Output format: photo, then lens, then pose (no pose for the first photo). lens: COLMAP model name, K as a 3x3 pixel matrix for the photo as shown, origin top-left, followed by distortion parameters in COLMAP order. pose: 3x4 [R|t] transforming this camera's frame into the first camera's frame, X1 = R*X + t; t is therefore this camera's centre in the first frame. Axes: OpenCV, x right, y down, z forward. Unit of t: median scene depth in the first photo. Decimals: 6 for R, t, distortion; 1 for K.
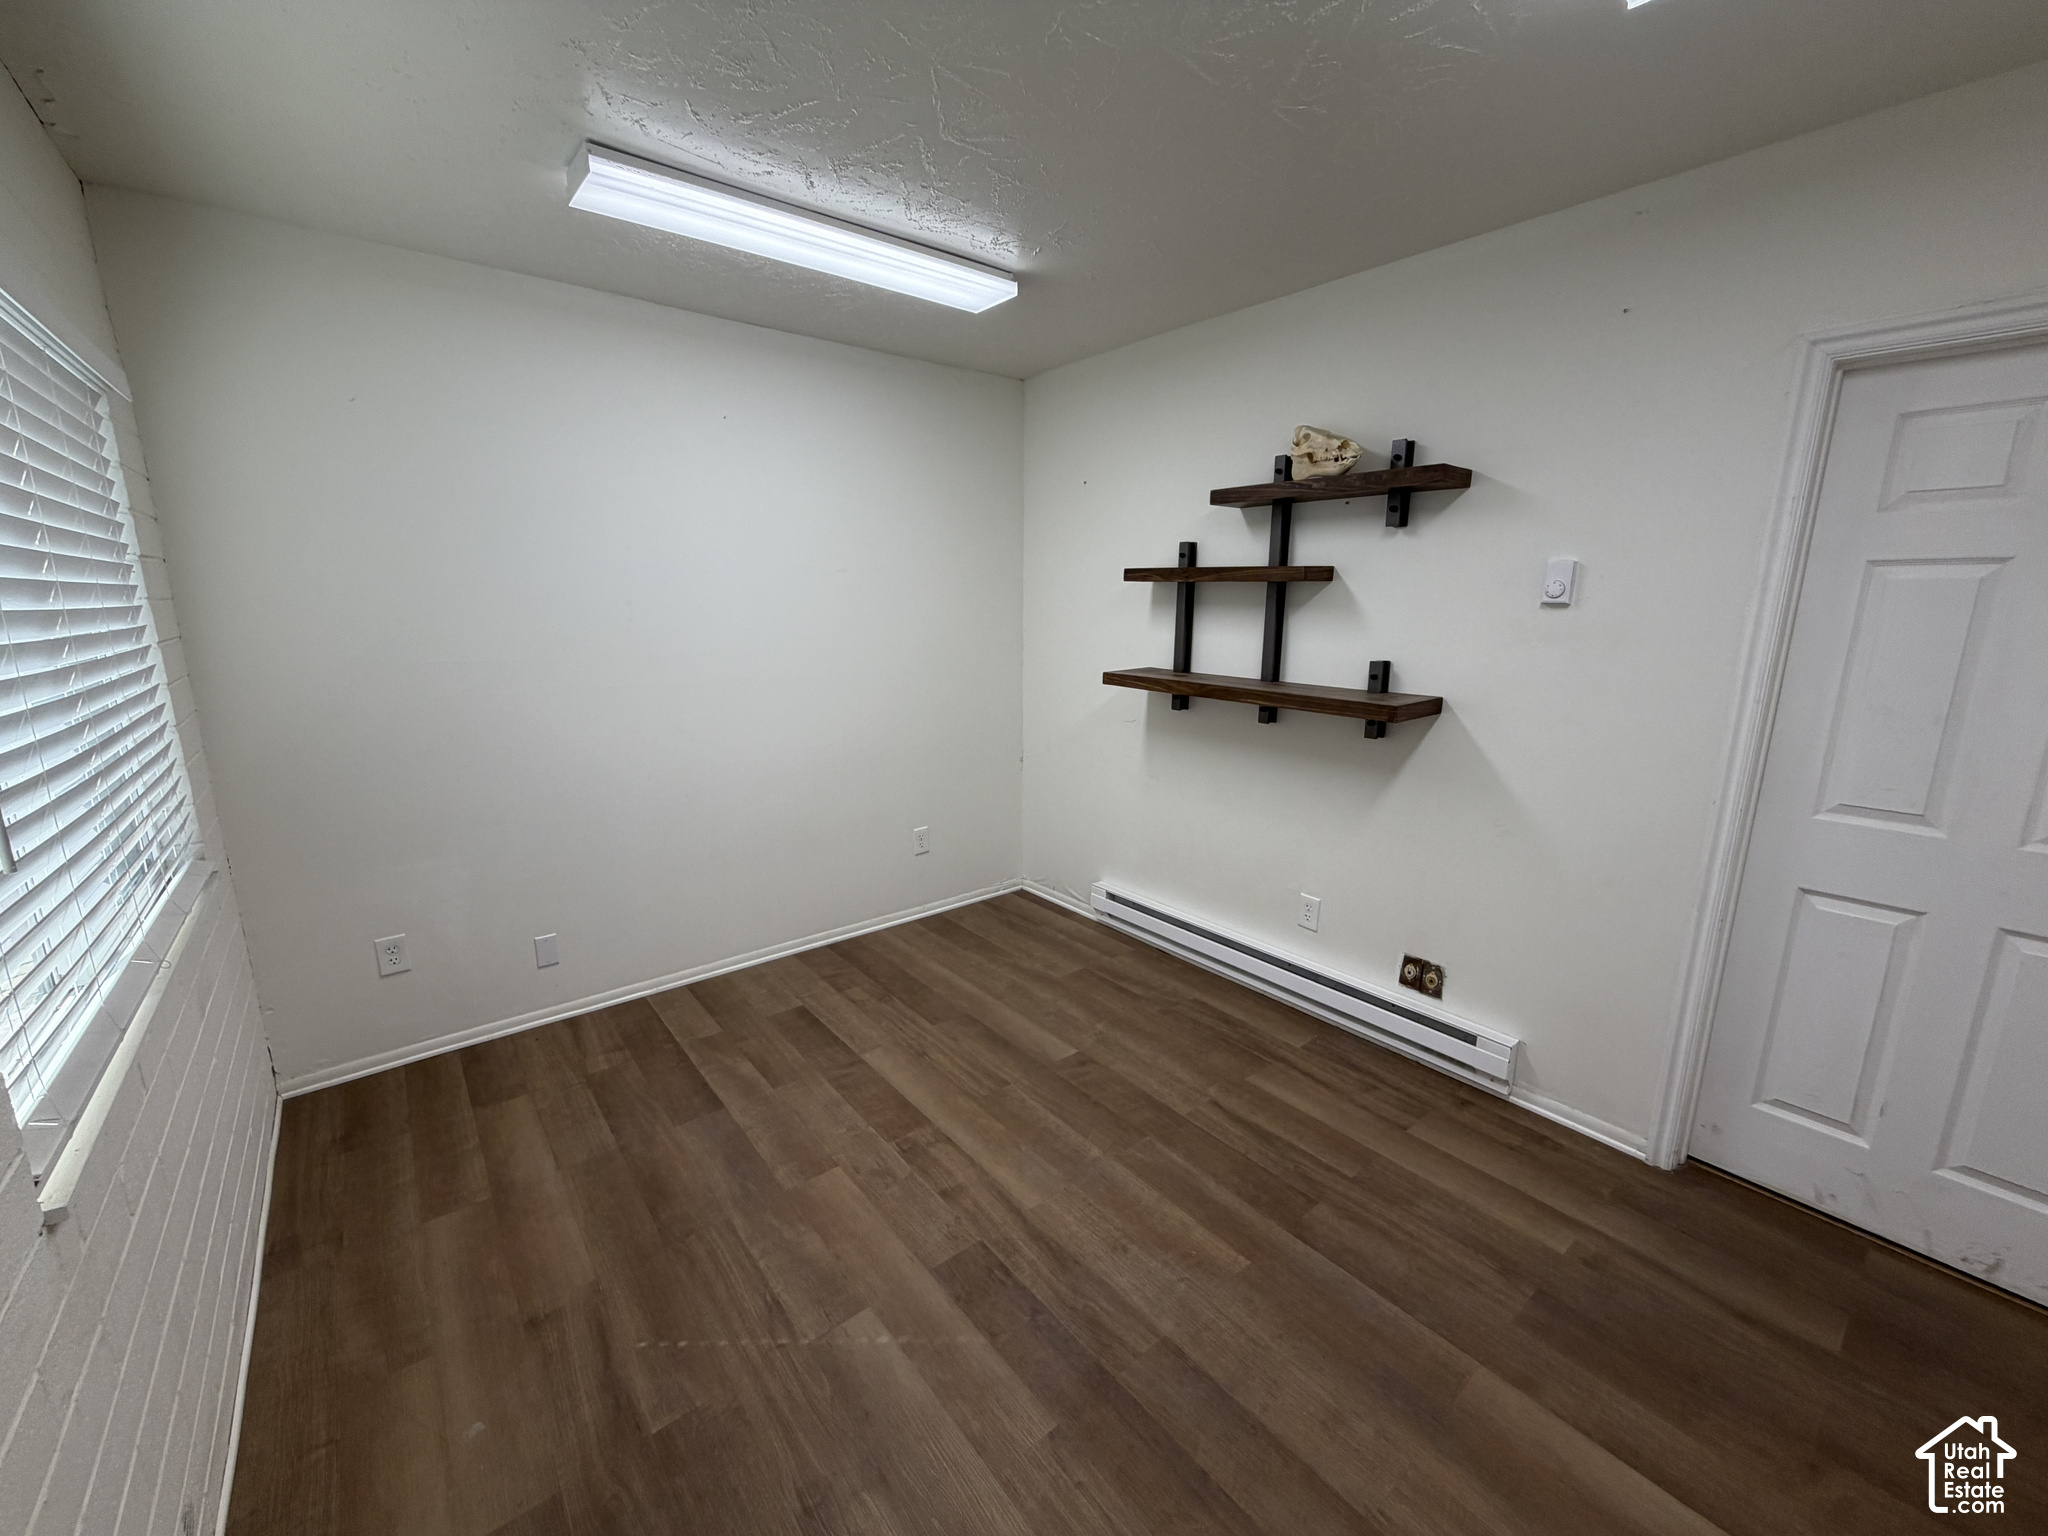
lens RADIAL K [[812.9, 0, 1018.7], [0, 812.9, 770.8], [0, 0, 1]] dist [-0.002012, 0.000171]
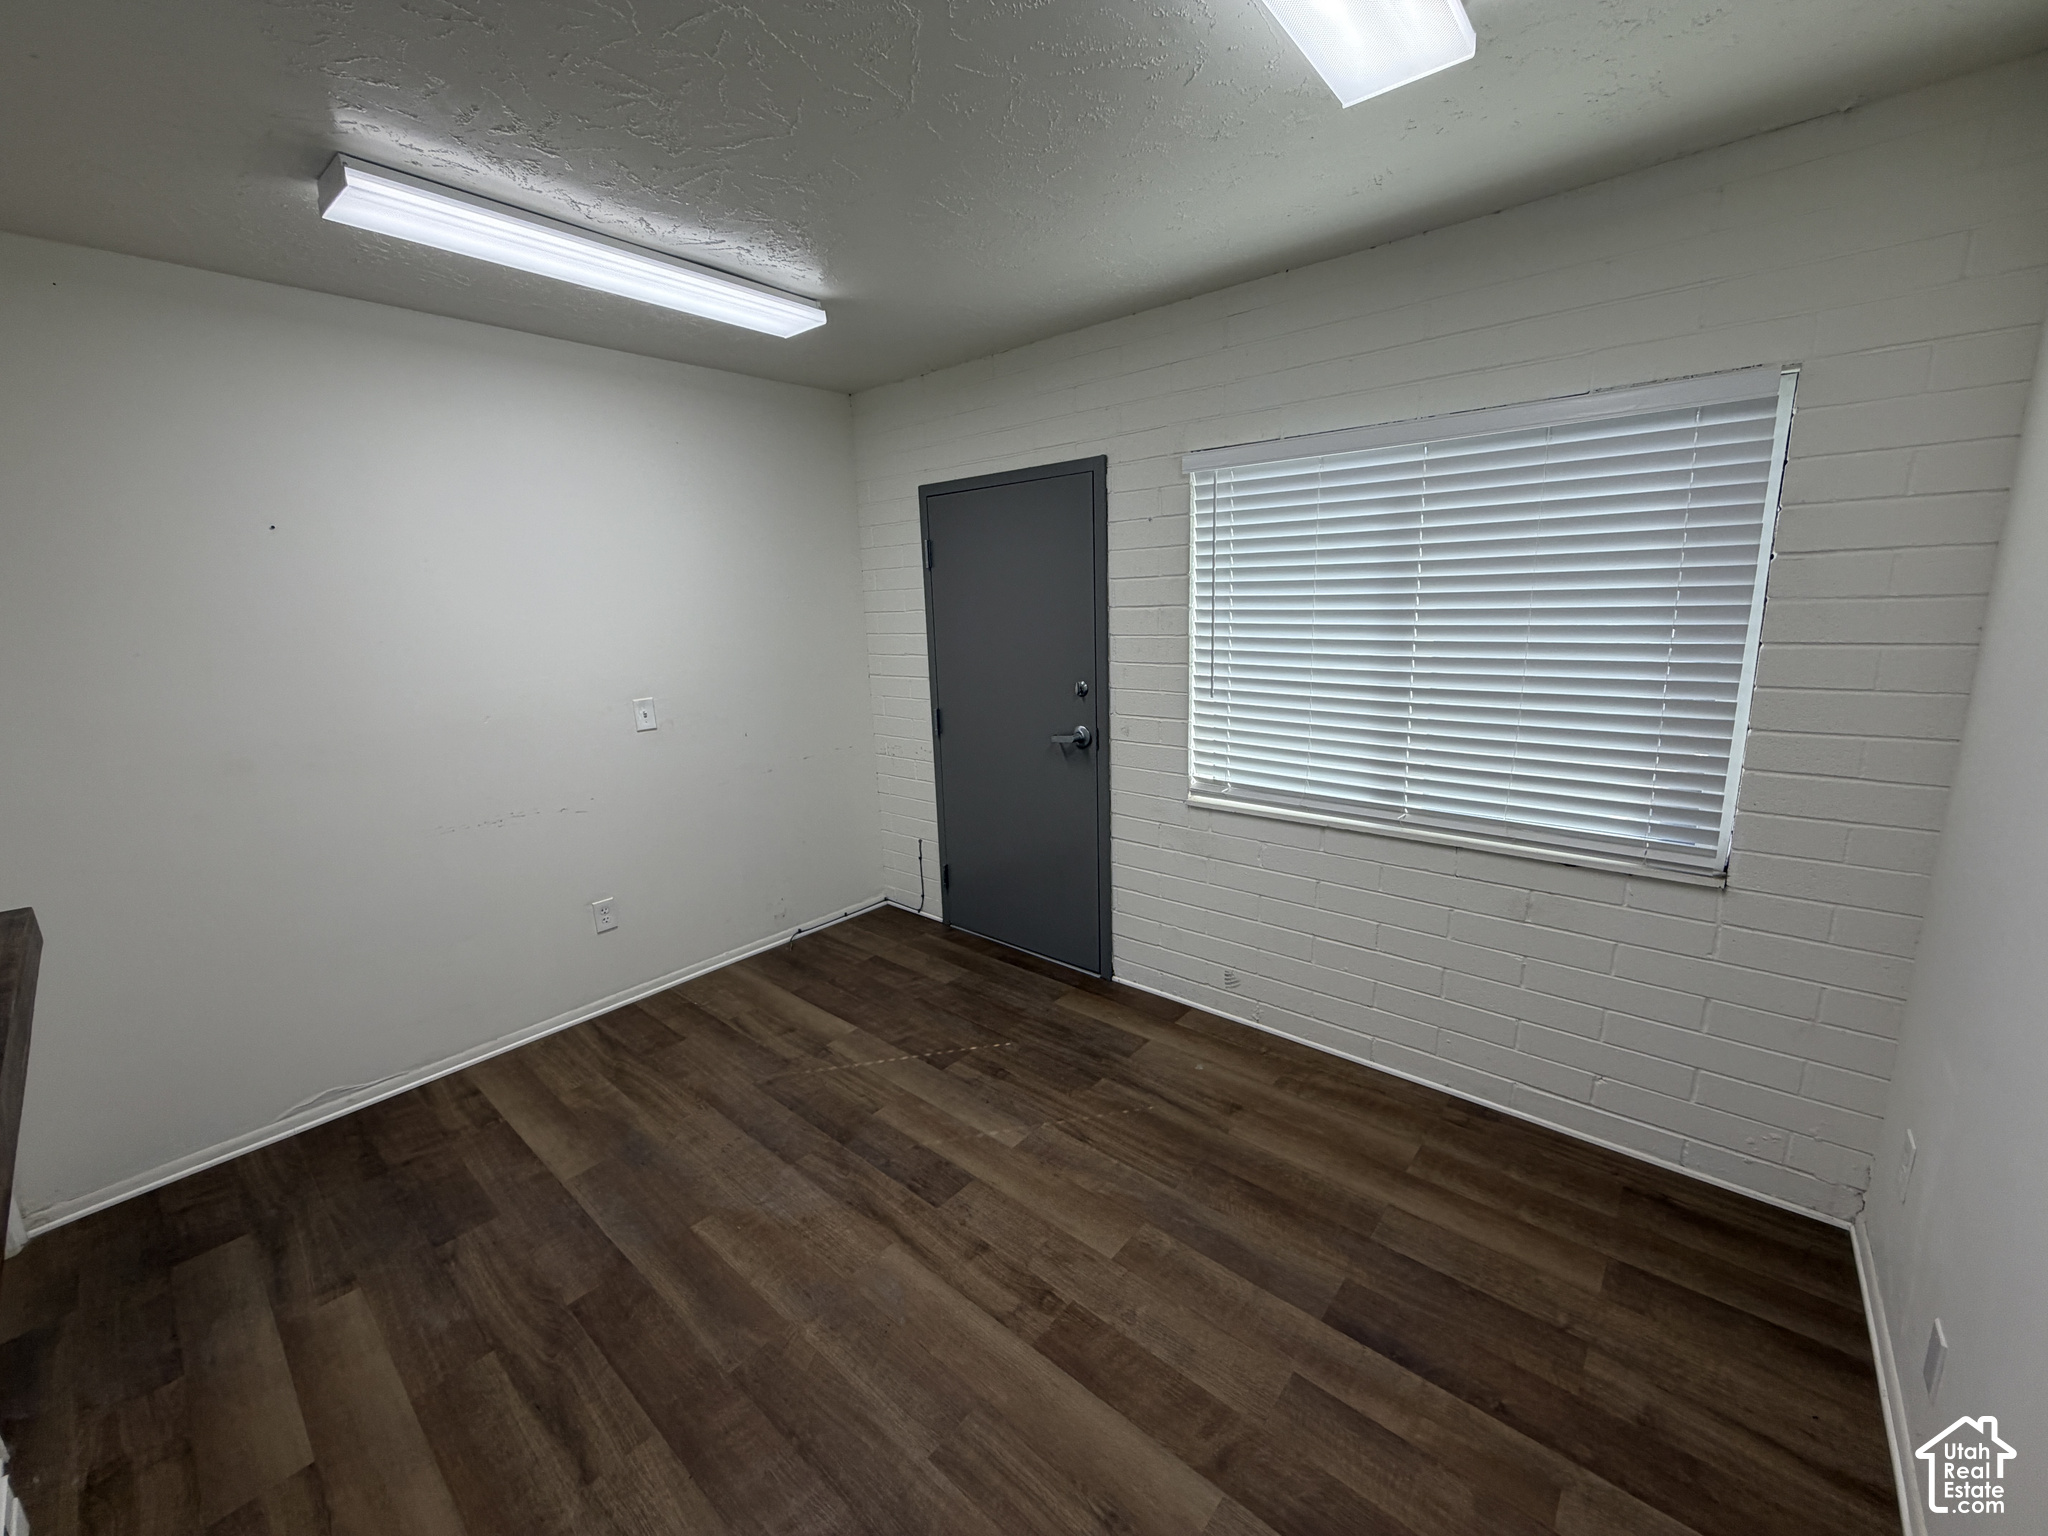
lens RADIAL K [[812.9, 0, 1020.3], [0, 812.9, 774.8], [0, 0, 1]] dist [-0.002012, 0.000171]
pose [[-0.983178, 0.066342, -0.170178, -0.008272], [-0.009786, 0.911233, 0.411774, -0.366339], [0.182389, 0.406512, -0.895255, 1.595933]]
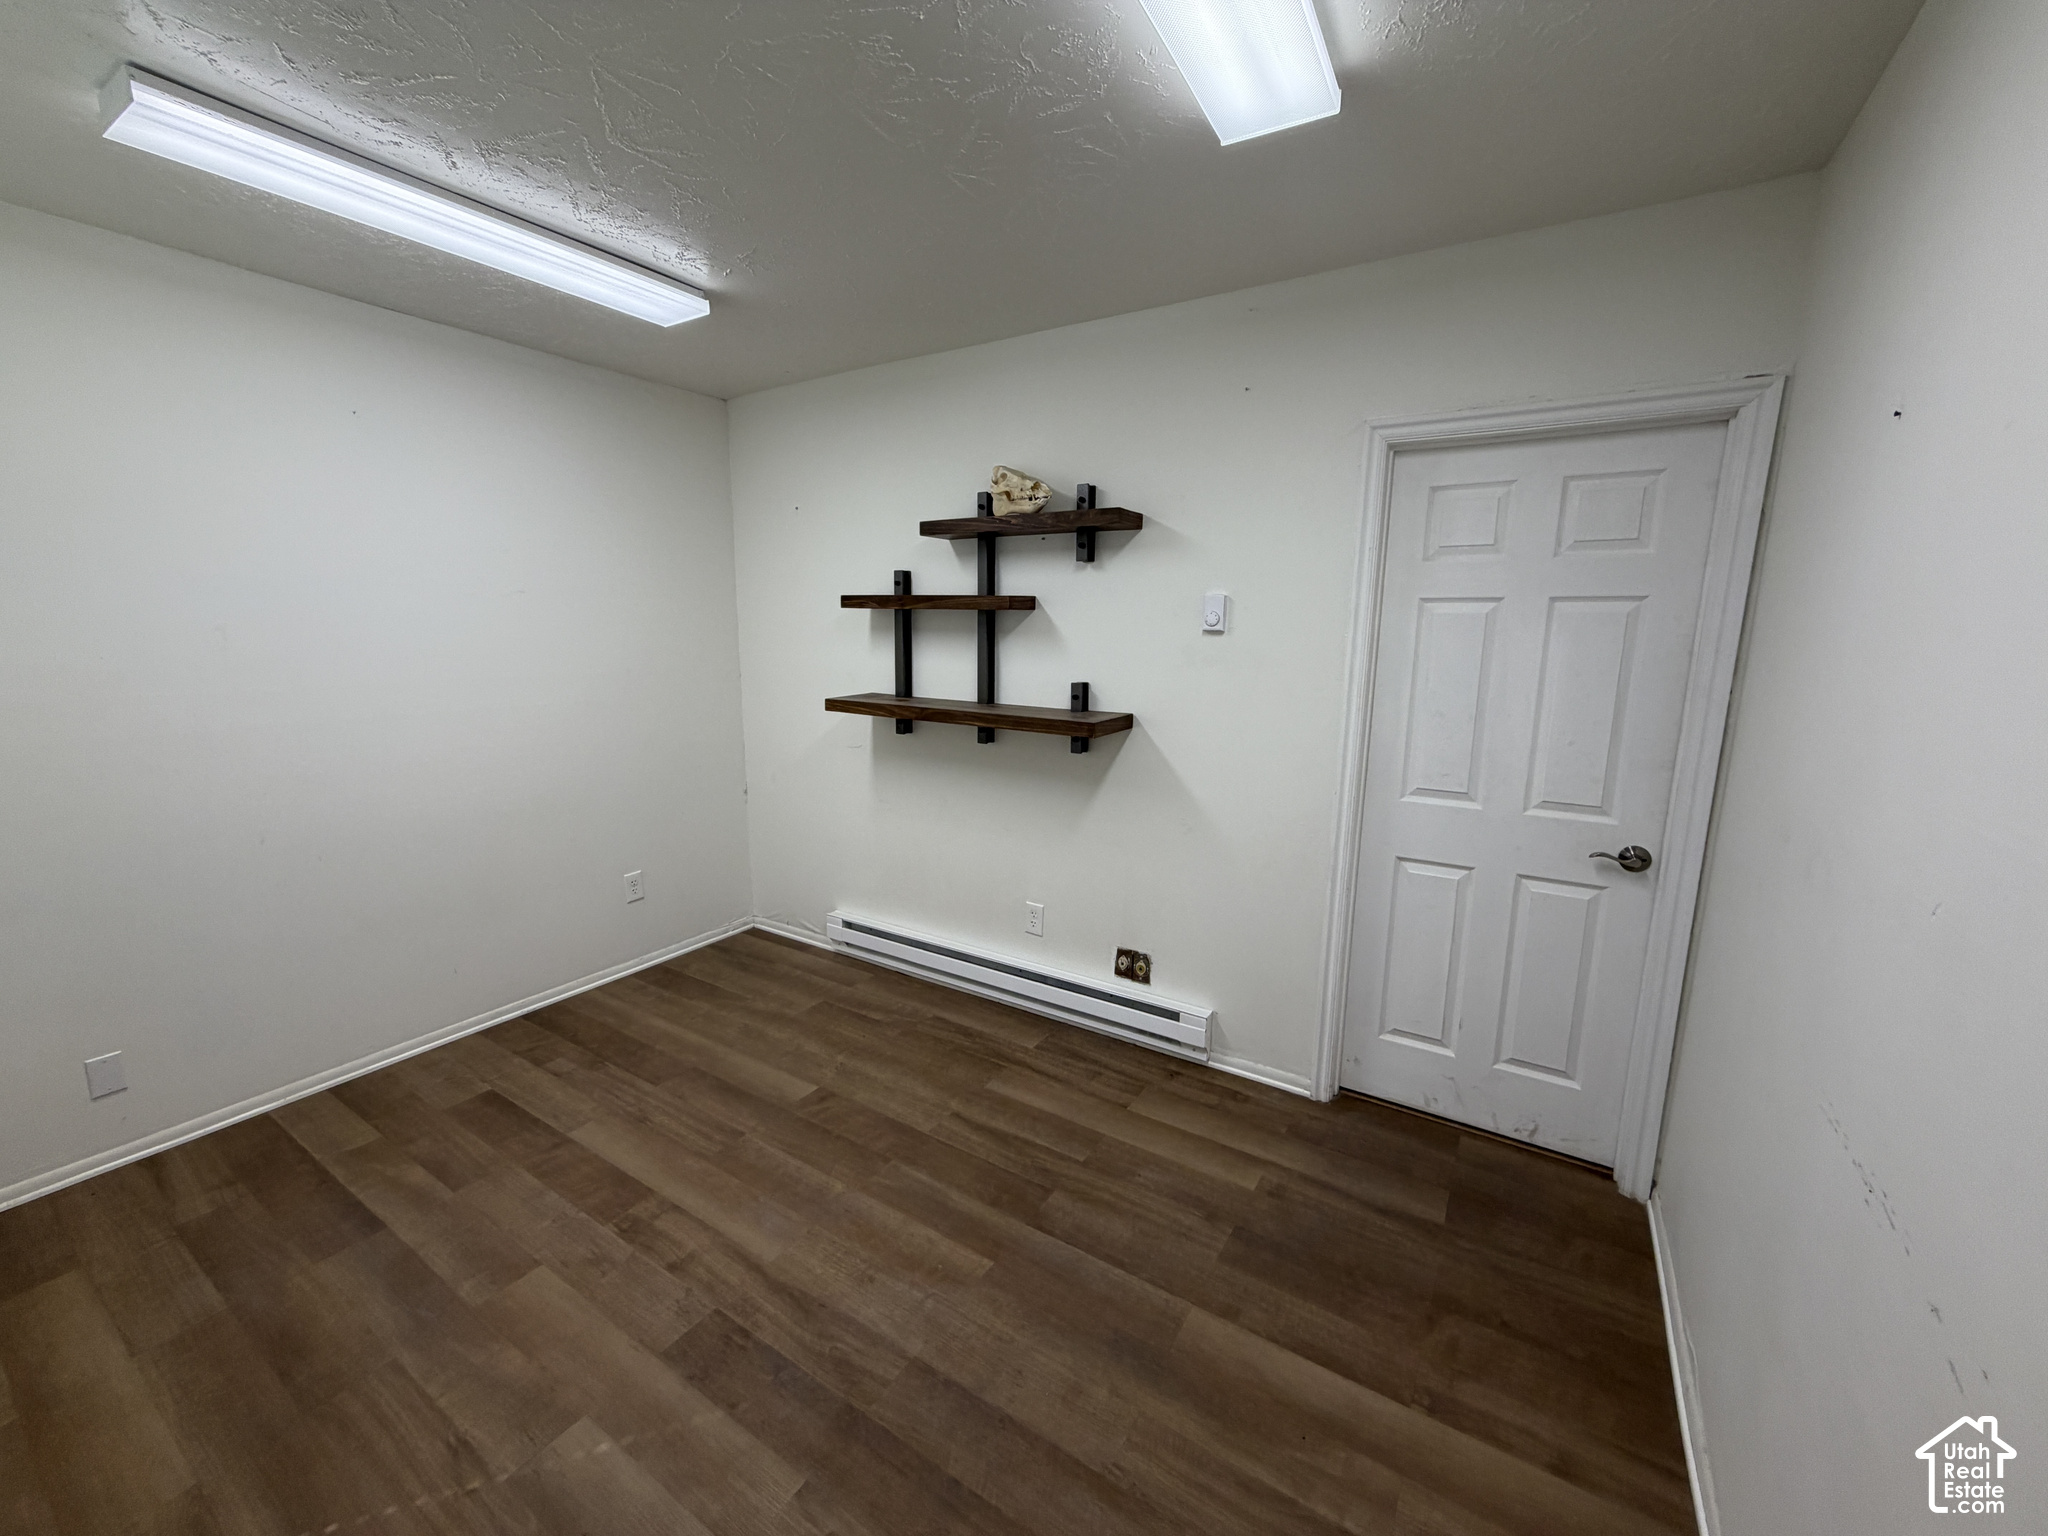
lens RADIAL K [[812.9, 0, 1017.0], [0, 812.9, 769.8], [0, 0, 1]] dist [-0.002012, 0.000171]
pose [[0.948917, -0.050499, 0.311459, 0.019883], [0.060747, 0.997882, -0.023285, 0.003972], [-0.309624, 0.041015, 0.949974, -0.015727]]
